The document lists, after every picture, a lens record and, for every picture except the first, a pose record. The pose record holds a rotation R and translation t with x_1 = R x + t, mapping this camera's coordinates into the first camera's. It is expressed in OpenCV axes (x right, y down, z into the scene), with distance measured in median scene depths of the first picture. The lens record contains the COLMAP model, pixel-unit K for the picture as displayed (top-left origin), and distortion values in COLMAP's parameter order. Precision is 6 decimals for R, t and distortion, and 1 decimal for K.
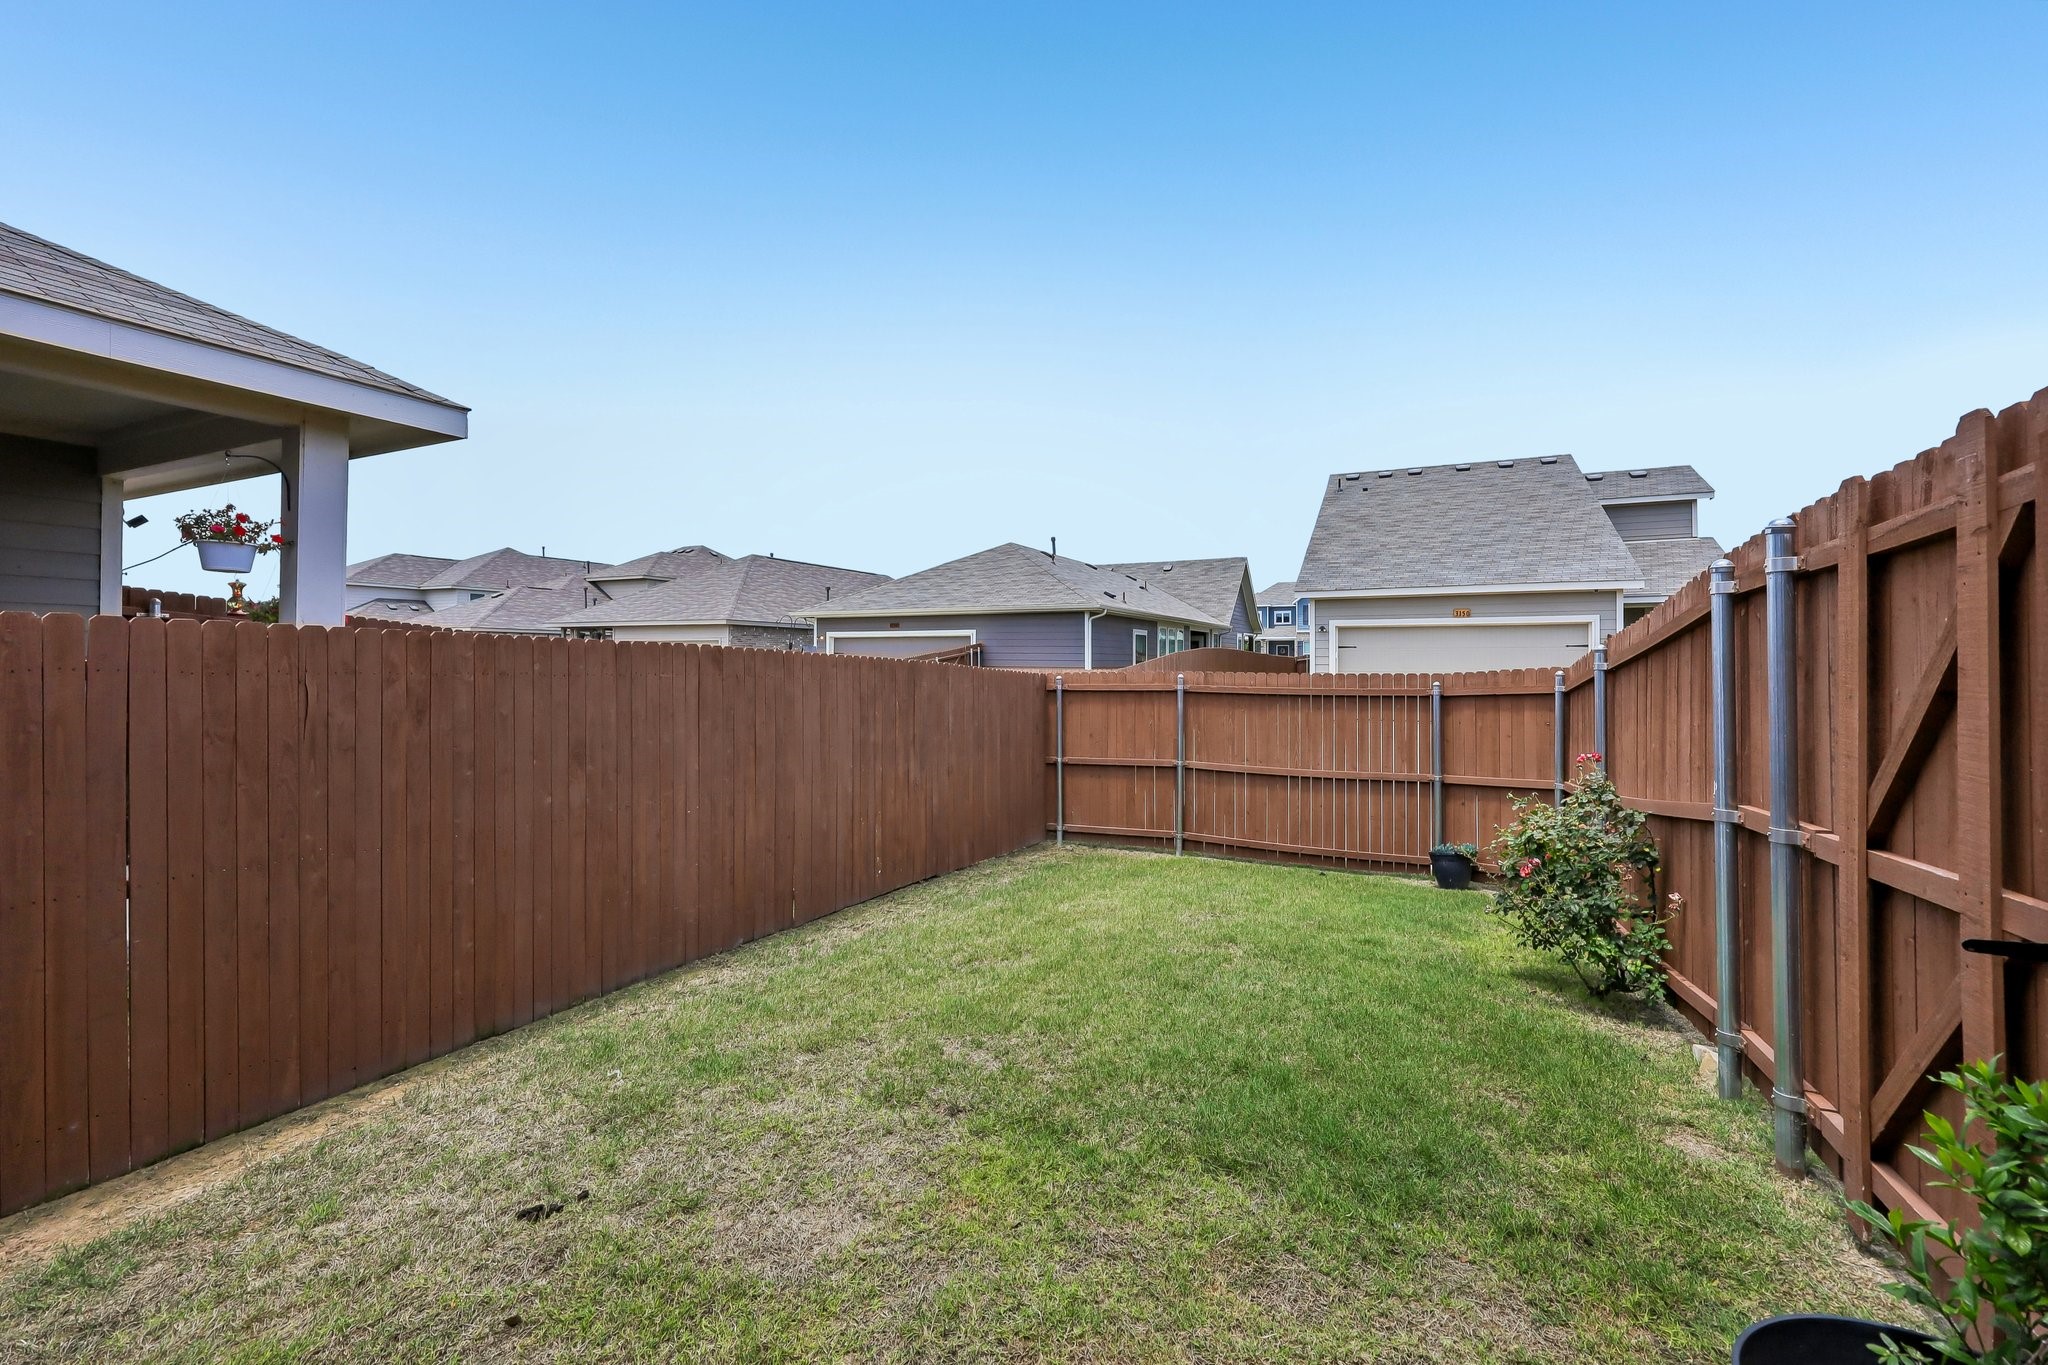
lens RADIAL K [[960.0, 0, 1015.7], [0, 960.0, 671.1], [0, 0, 1]] dist [0.003524, 0.000412]
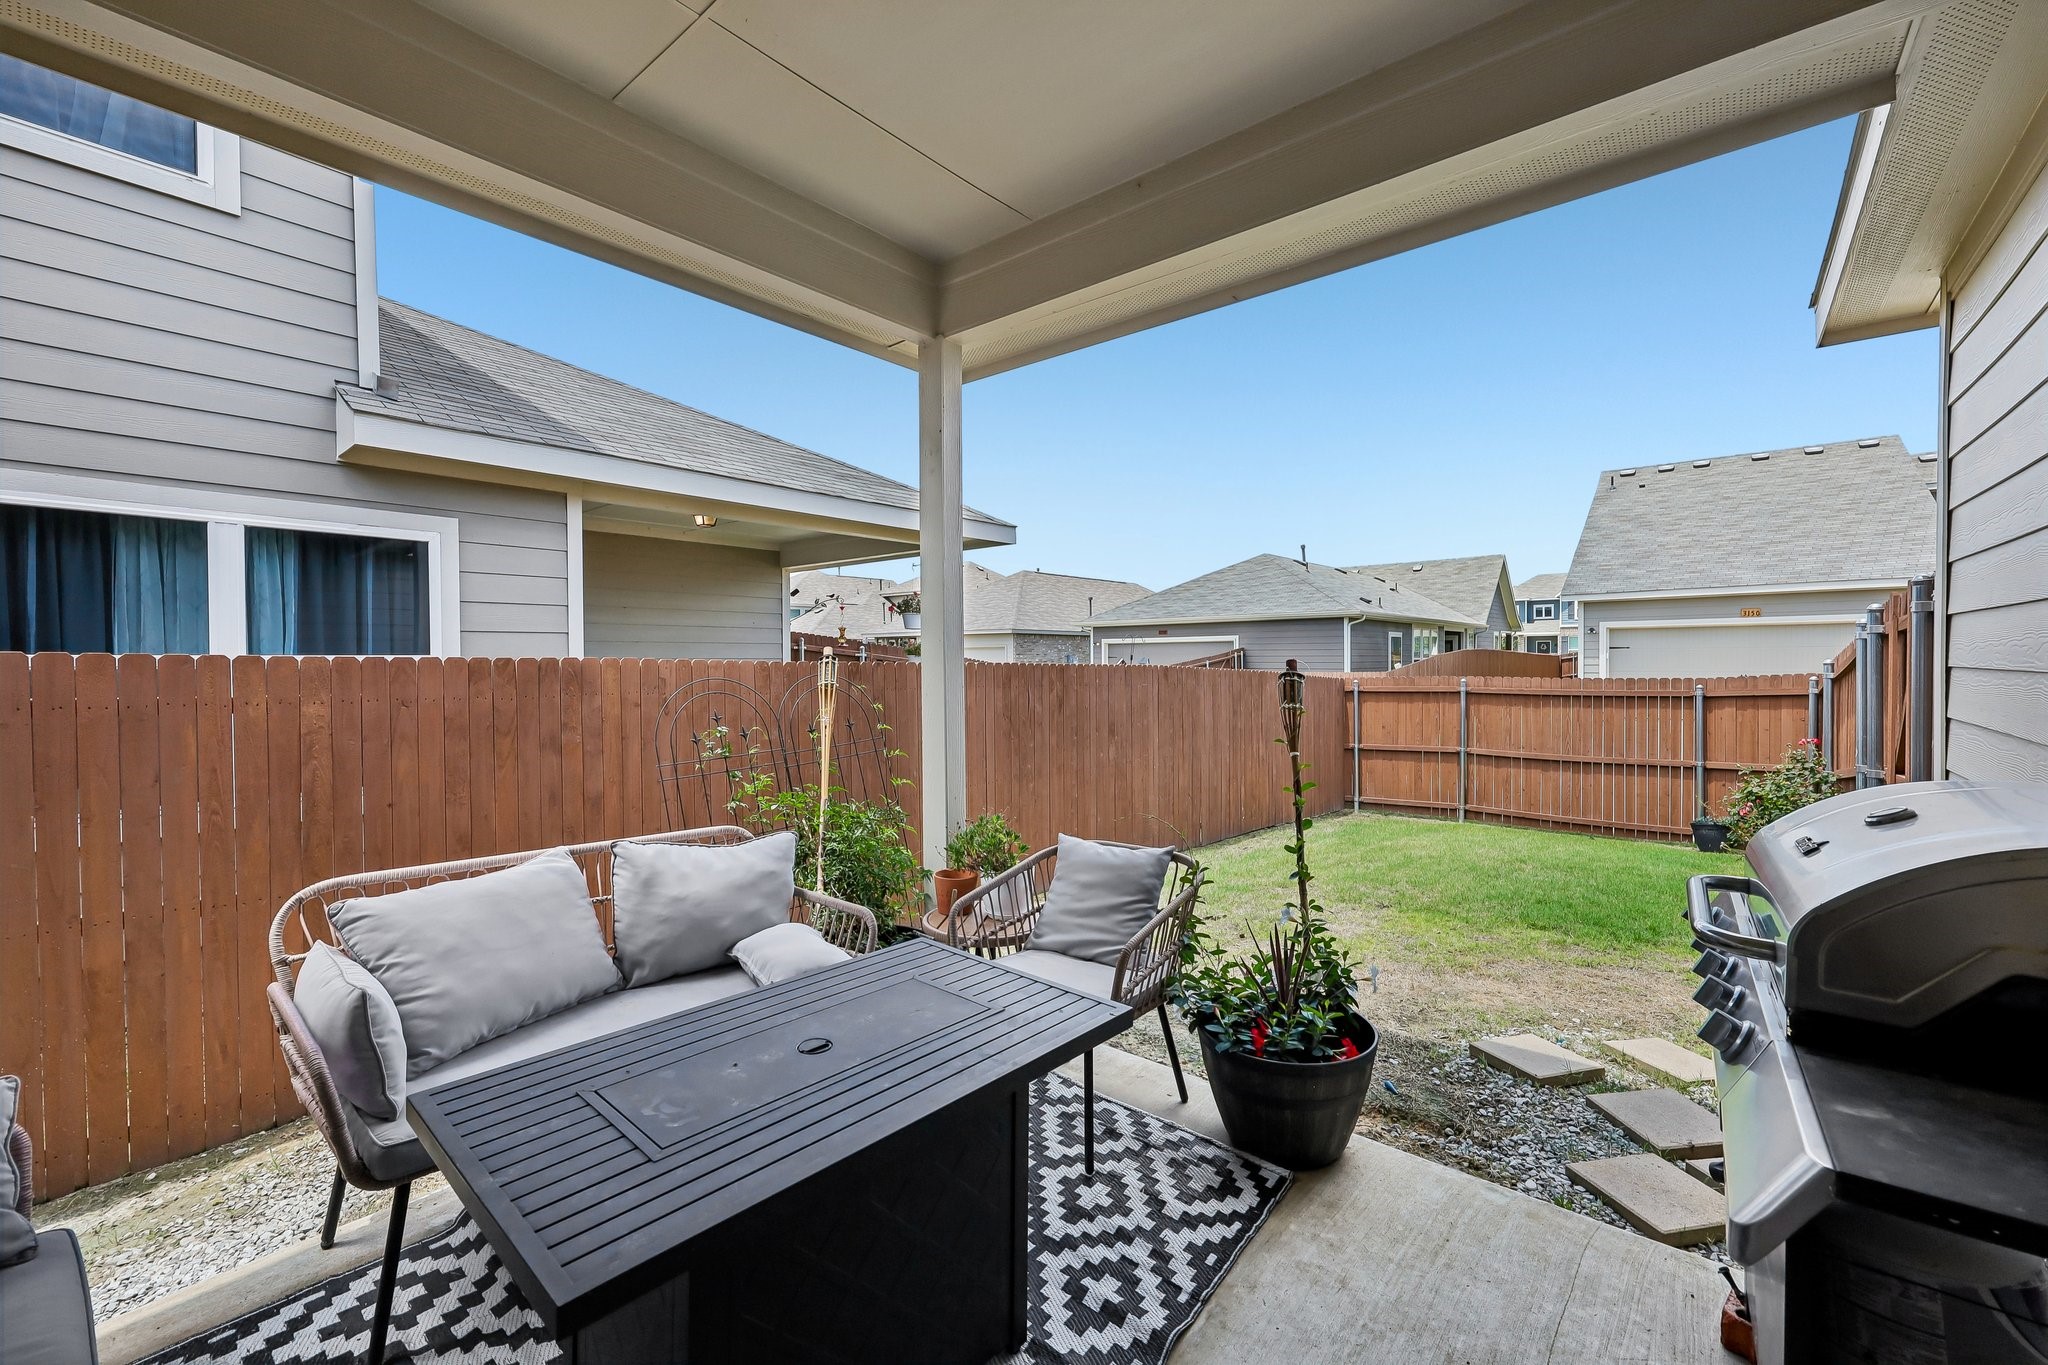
lens RADIAL K [[889.8, 0, 1020.8], [0, 889.8, 688.9], [0, 0, 1]] dist [0.013297, -0.000034]
pose [[0.966851, -0.001227, -0.255337, -0.087289], [0.006335, 0.999796, 0.019182, -0.009164], [0.255261, -0.020164, 0.966662, -0.268341]]
